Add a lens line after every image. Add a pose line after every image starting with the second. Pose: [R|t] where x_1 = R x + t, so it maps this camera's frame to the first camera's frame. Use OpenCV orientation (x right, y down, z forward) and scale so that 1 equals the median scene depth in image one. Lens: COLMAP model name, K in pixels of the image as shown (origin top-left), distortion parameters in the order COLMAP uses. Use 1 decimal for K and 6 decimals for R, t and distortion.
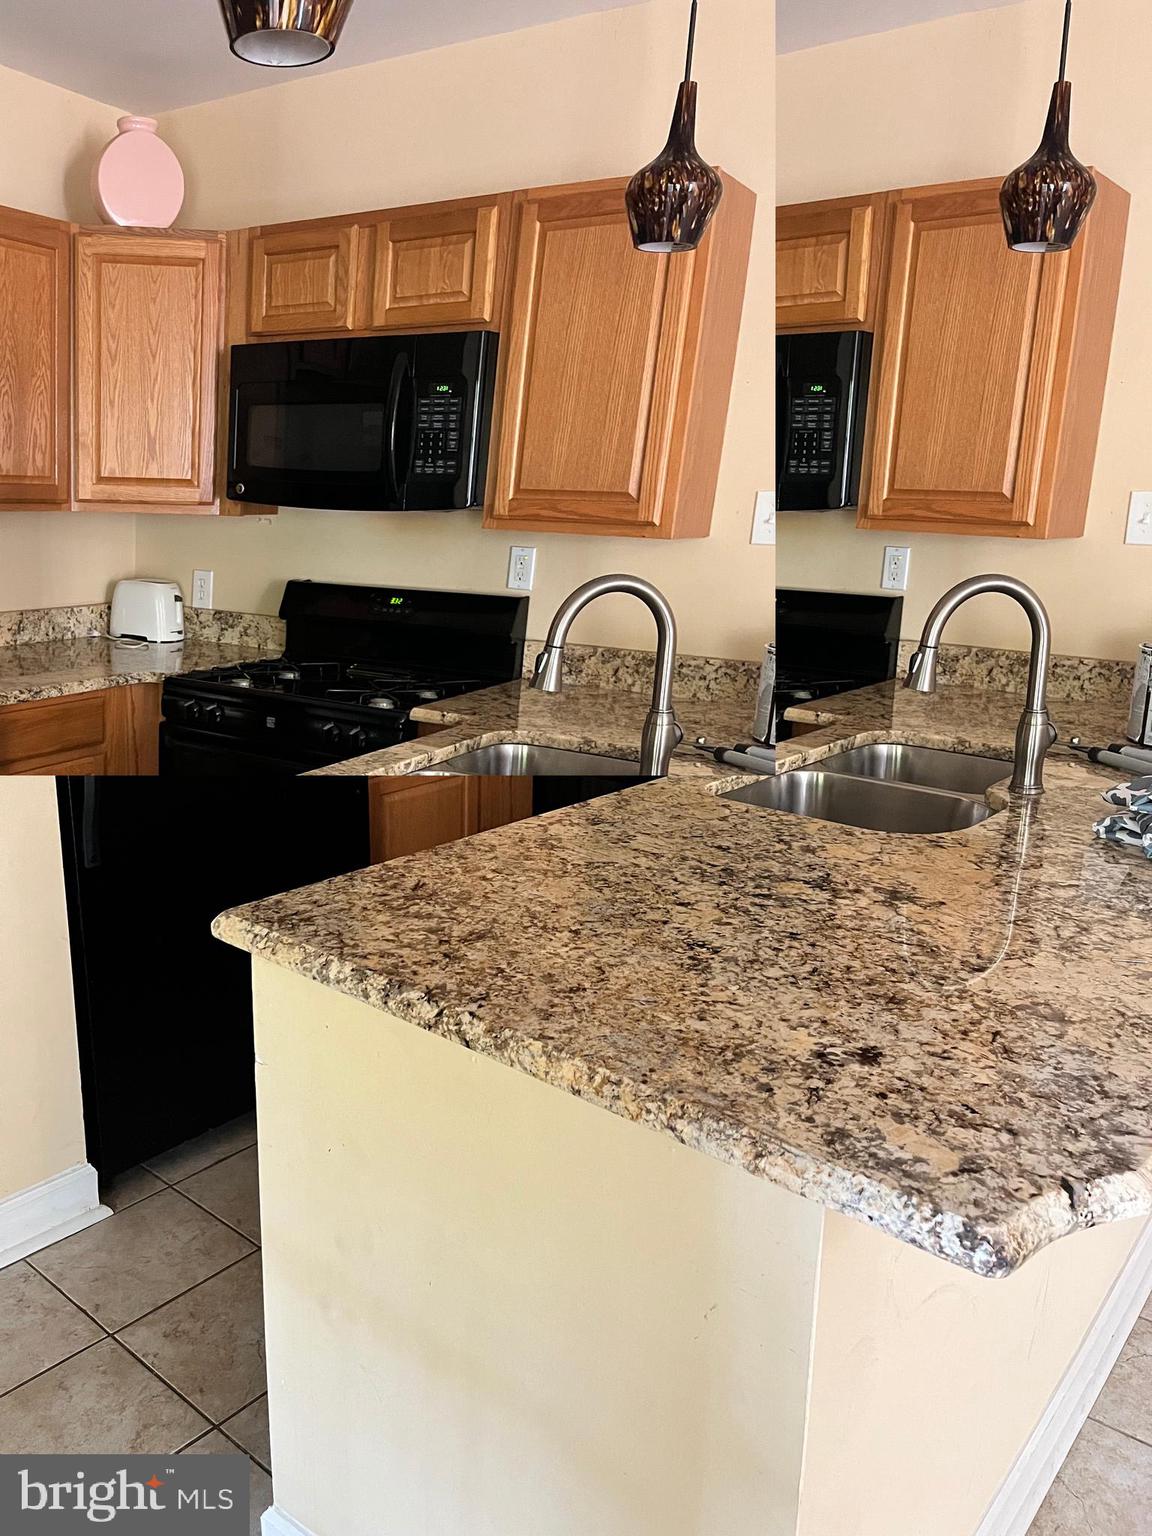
lens RADIAL K [[1166.0, 0, 573.4], [0, 1166.0, 767.7], [0, 0, 1]] dist [0.047617, -0.003002]
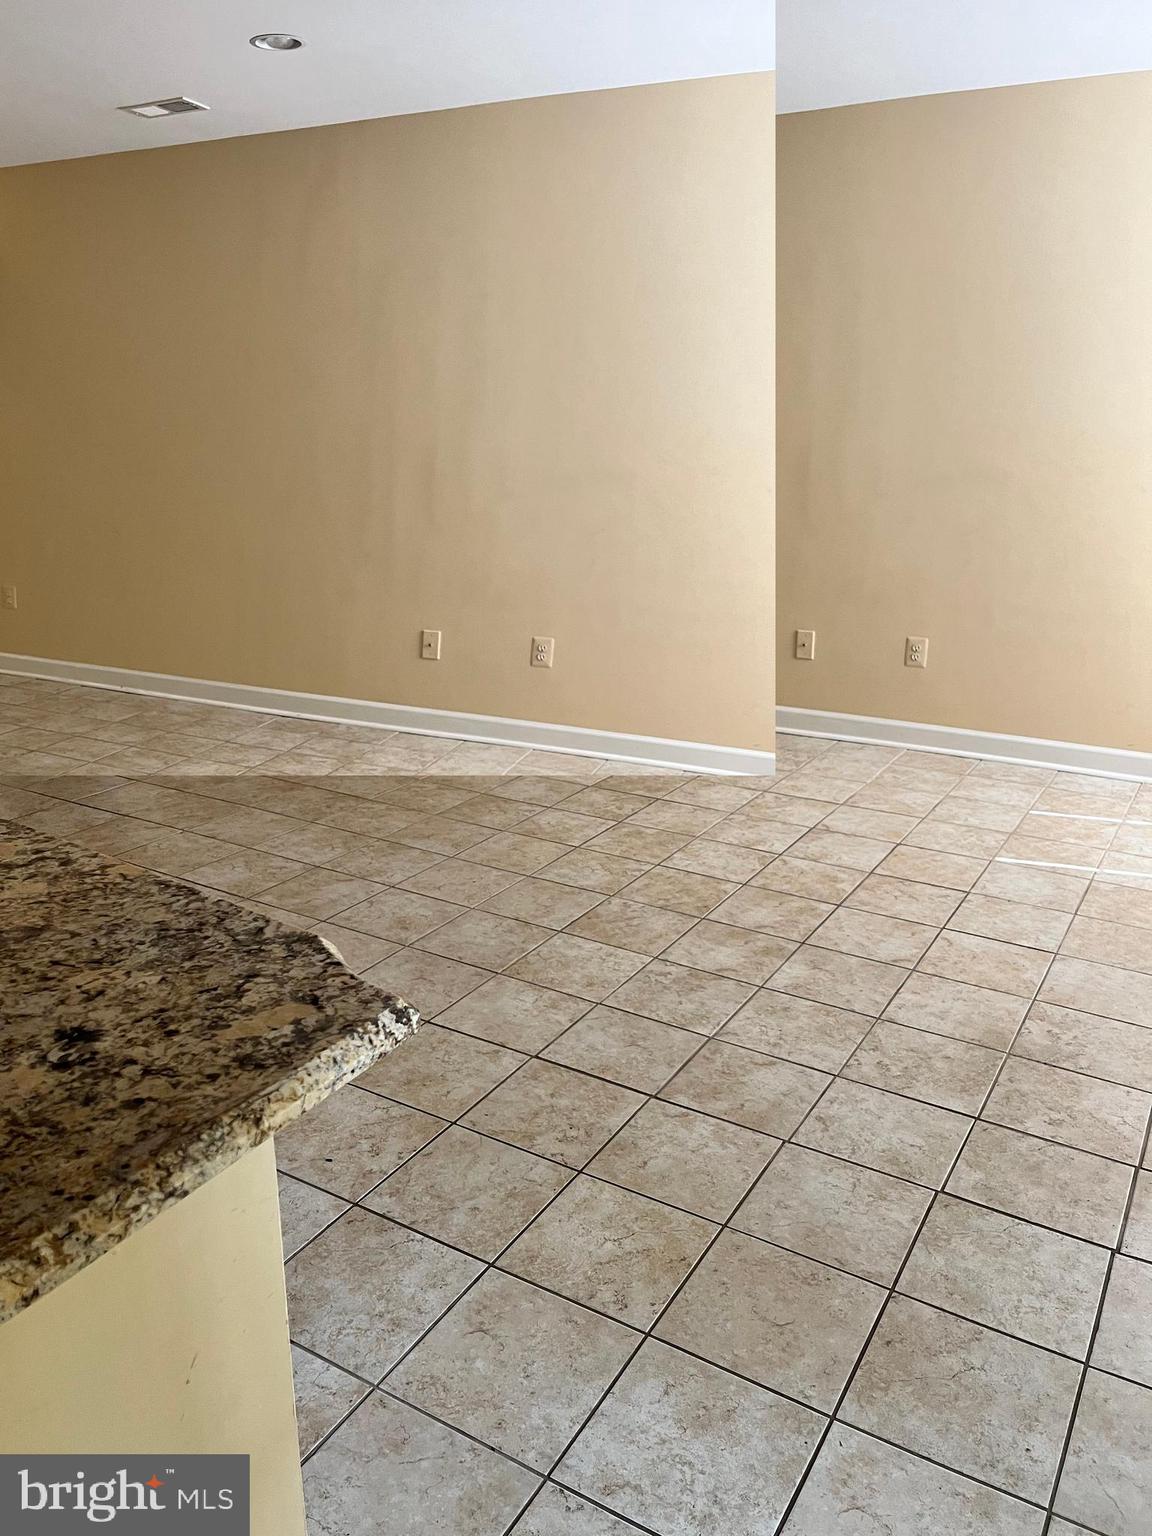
lens RADIAL K [[1166.0, 0, 573.9], [0, 1166.0, 767.6], [0, 0, 1]] dist [0.047617, -0.003002]
pose [[-0.134666, -0.317496, 0.938649, -0.612512], [0.226916, 0.912223, 0.341112, -0.165077], [-0.964559, 0.258930, -0.050800, 0.710200]]
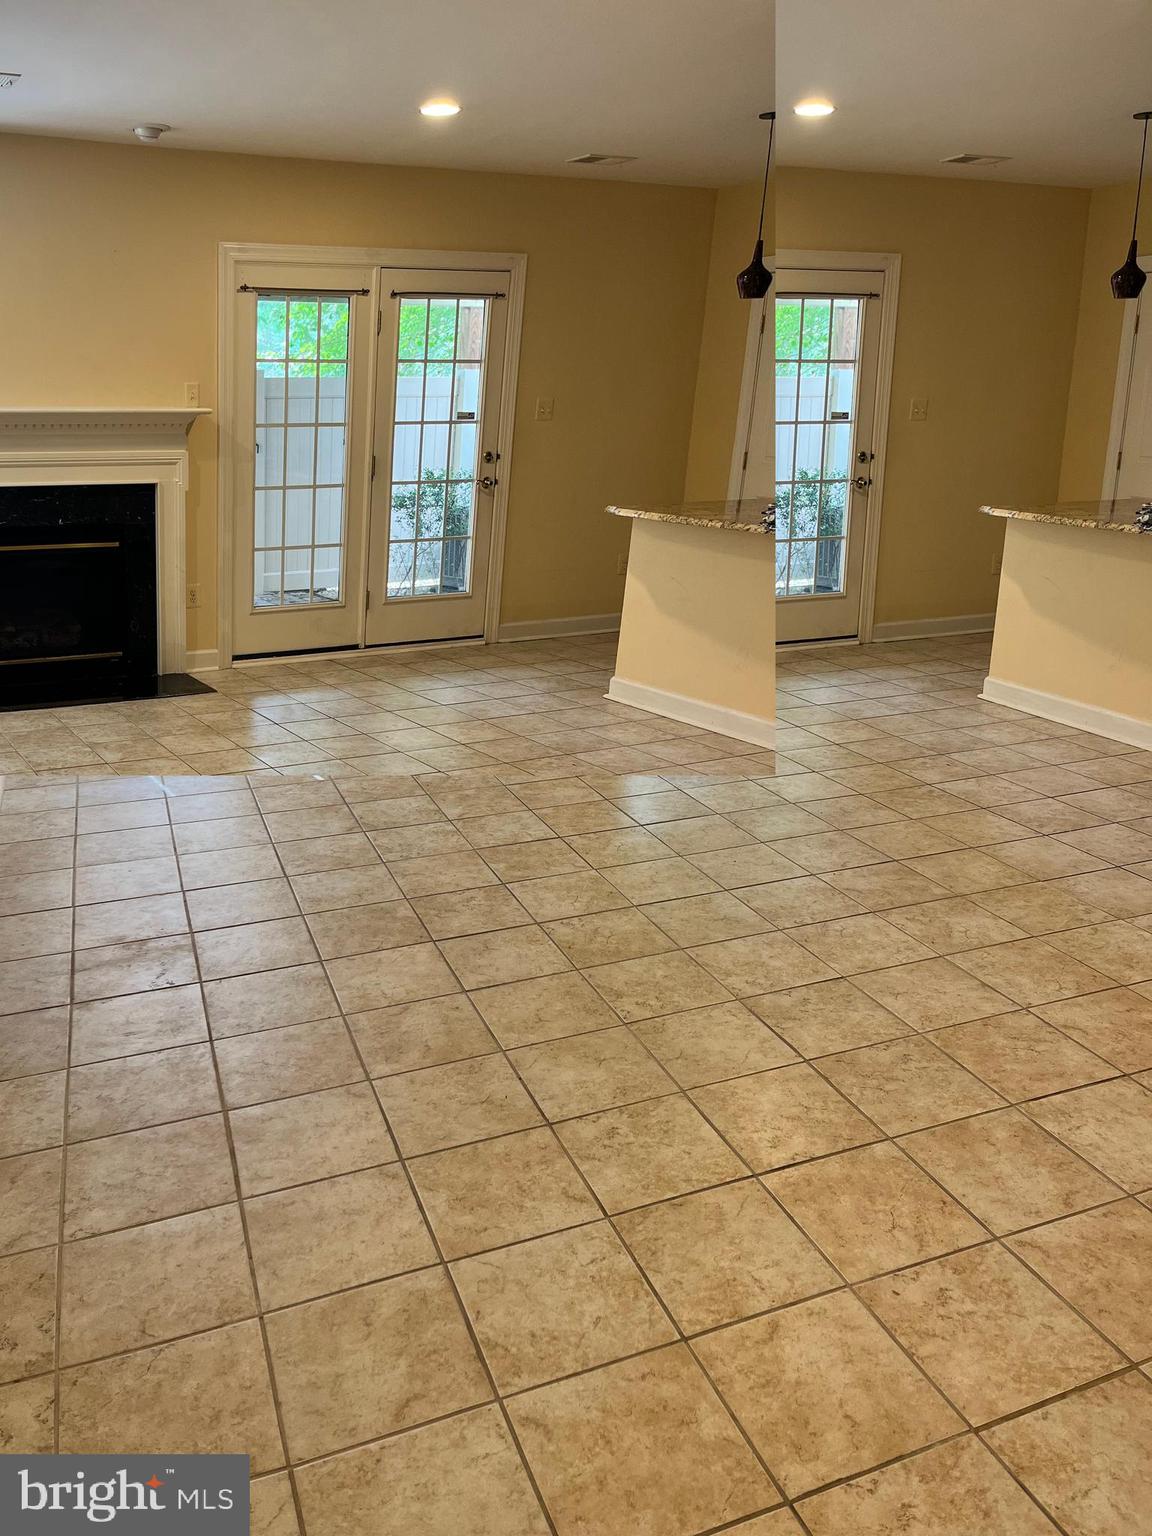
lens RADIAL K [[1166.0, 0, 576.4], [0, 1166.0, 767.6], [0, 0, 1]] dist [0.047617, -0.003002]
pose [[-0.489517, 0.232223, -0.840503, 1.720706], [-0.220594, 0.899555, 0.377014, -0.188660], [0.843630, 0.369965, -0.389121, 1.103064]]
